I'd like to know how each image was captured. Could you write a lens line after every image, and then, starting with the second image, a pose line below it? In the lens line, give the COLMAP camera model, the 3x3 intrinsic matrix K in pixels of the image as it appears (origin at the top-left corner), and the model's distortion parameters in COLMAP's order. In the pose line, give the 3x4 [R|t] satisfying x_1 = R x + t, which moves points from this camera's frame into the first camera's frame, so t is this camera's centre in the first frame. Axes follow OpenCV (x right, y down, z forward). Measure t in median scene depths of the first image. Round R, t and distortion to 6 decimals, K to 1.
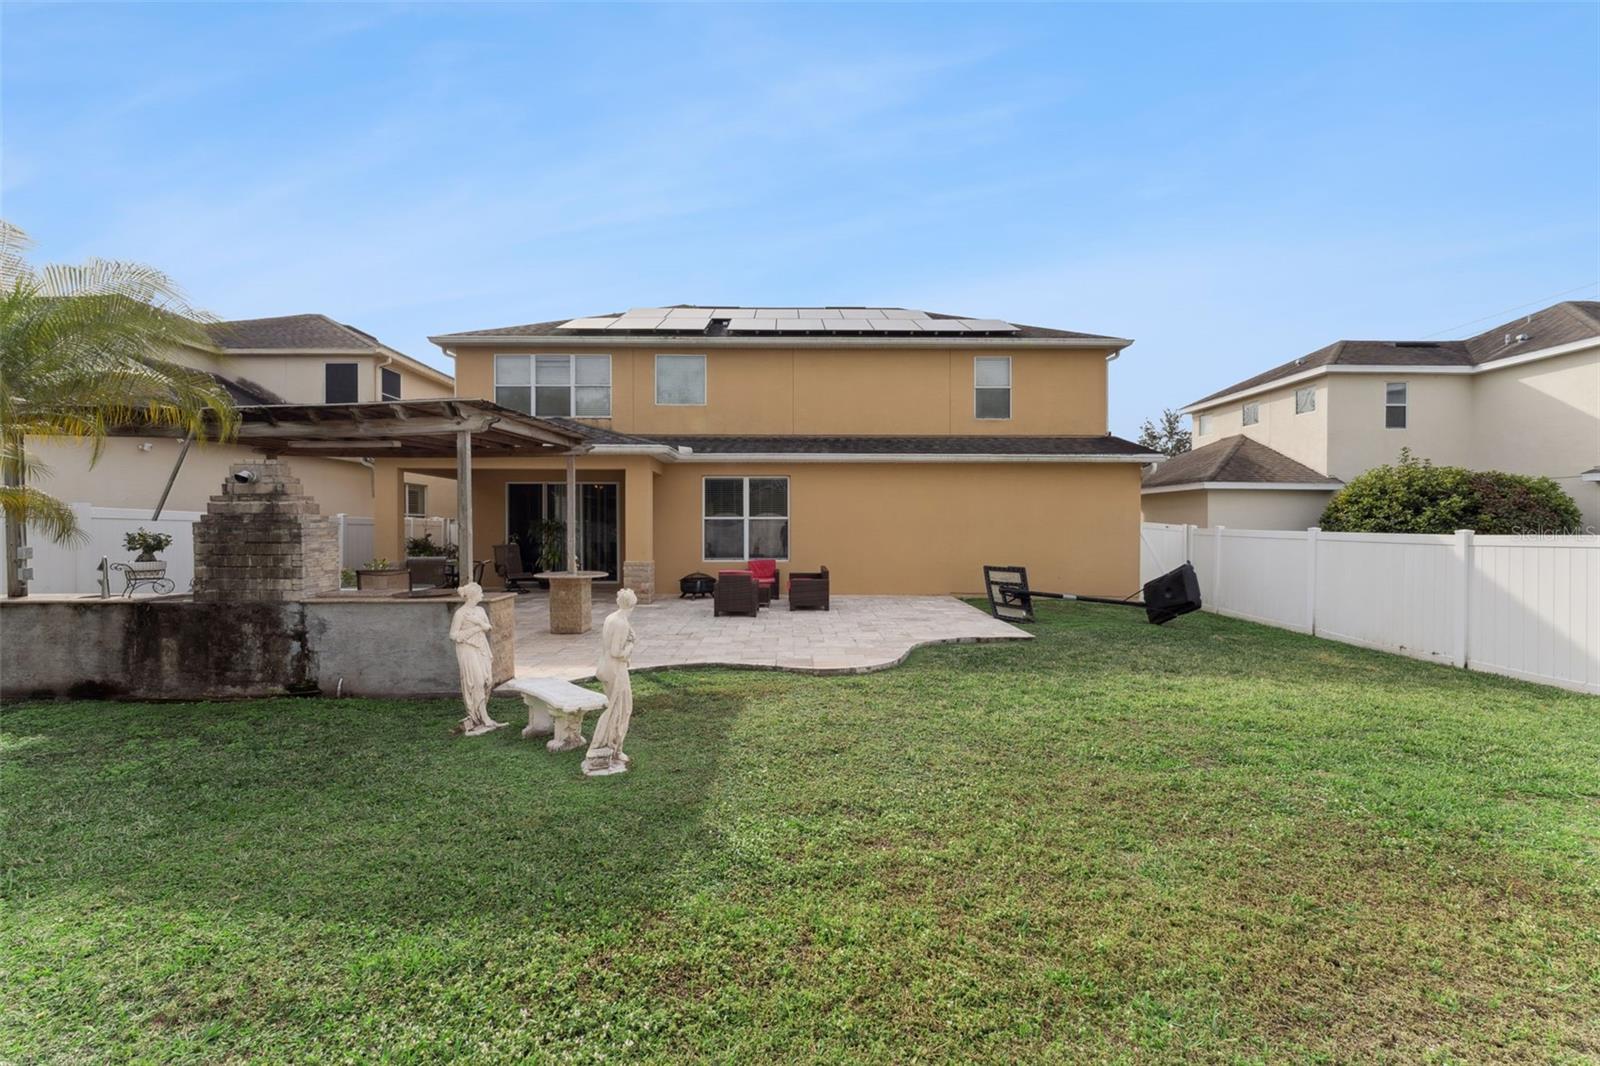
lens RADIAL K [[652.6, 0, 781.4], [0, 652.6, 529.0], [0, 0, 1]] dist [-0.000116, 0.000206]
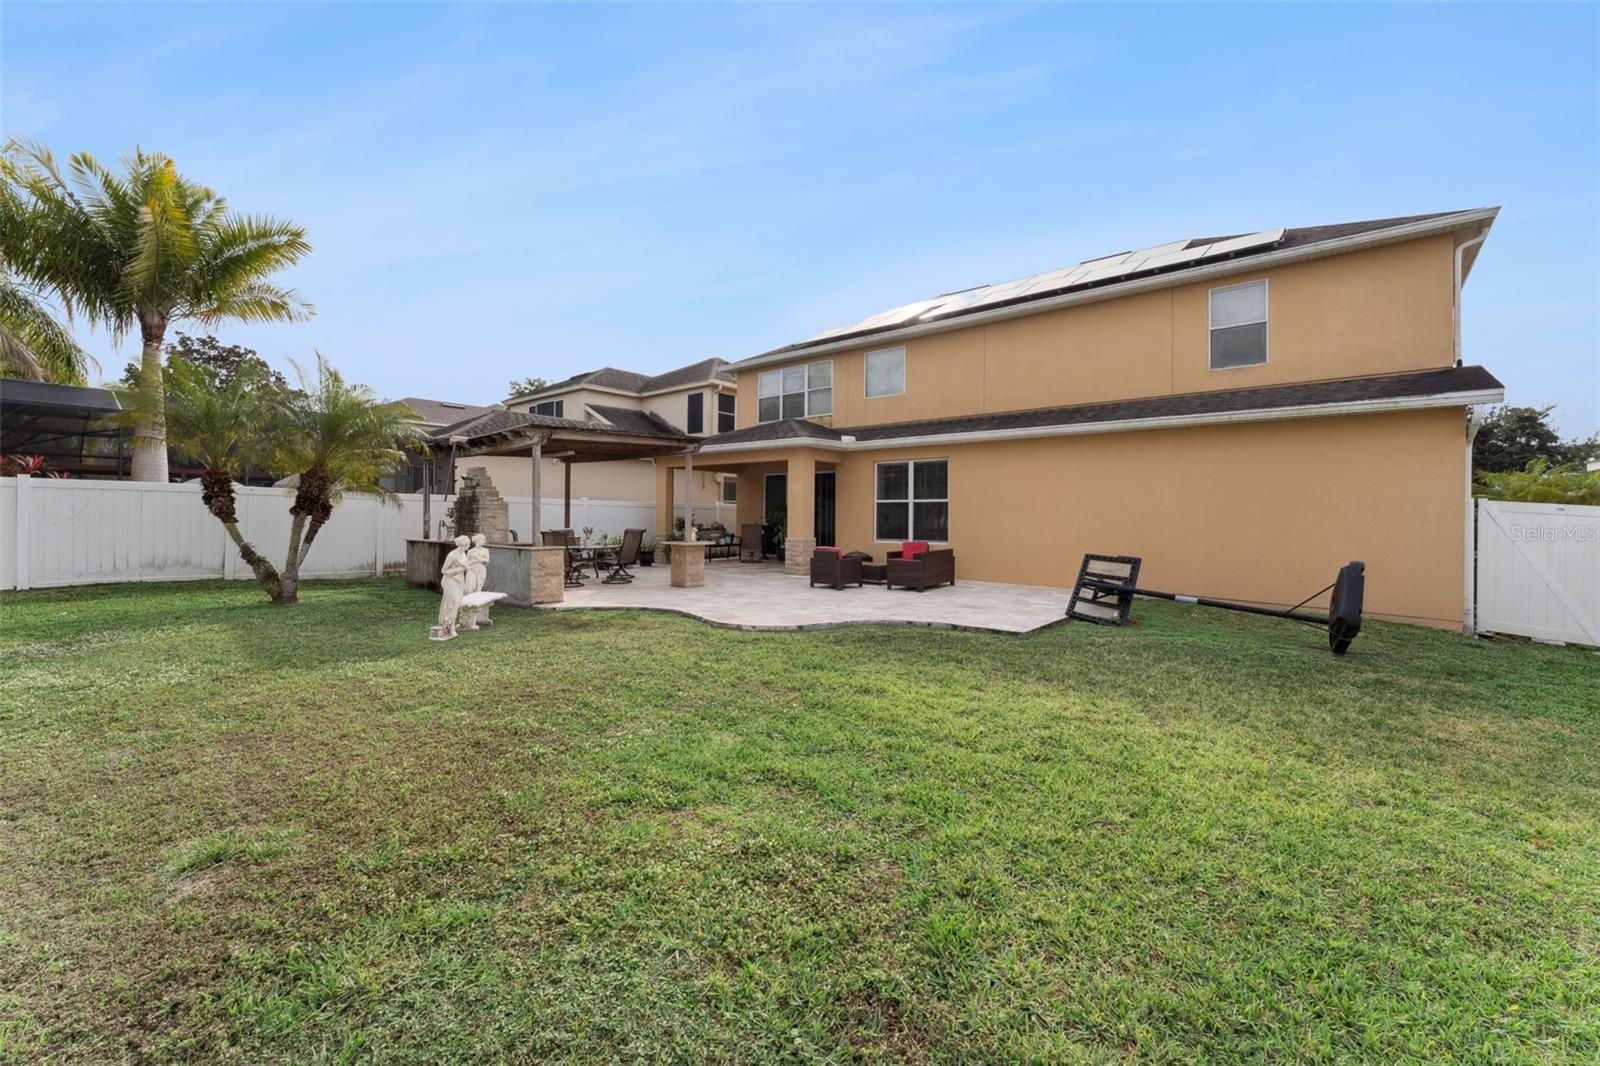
lens RADIAL K [[652.6, 0, 781.4], [0, 652.6, 529.0], [0, 0, 1]] dist [-0.000116, 0.000206]
pose [[0.741768, 0.019899, -0.670362, 0.487249], [-0.009316, 0.999769, 0.019369, 0.009865], [0.670592, -0.008122, 0.741782, 0.097063]]
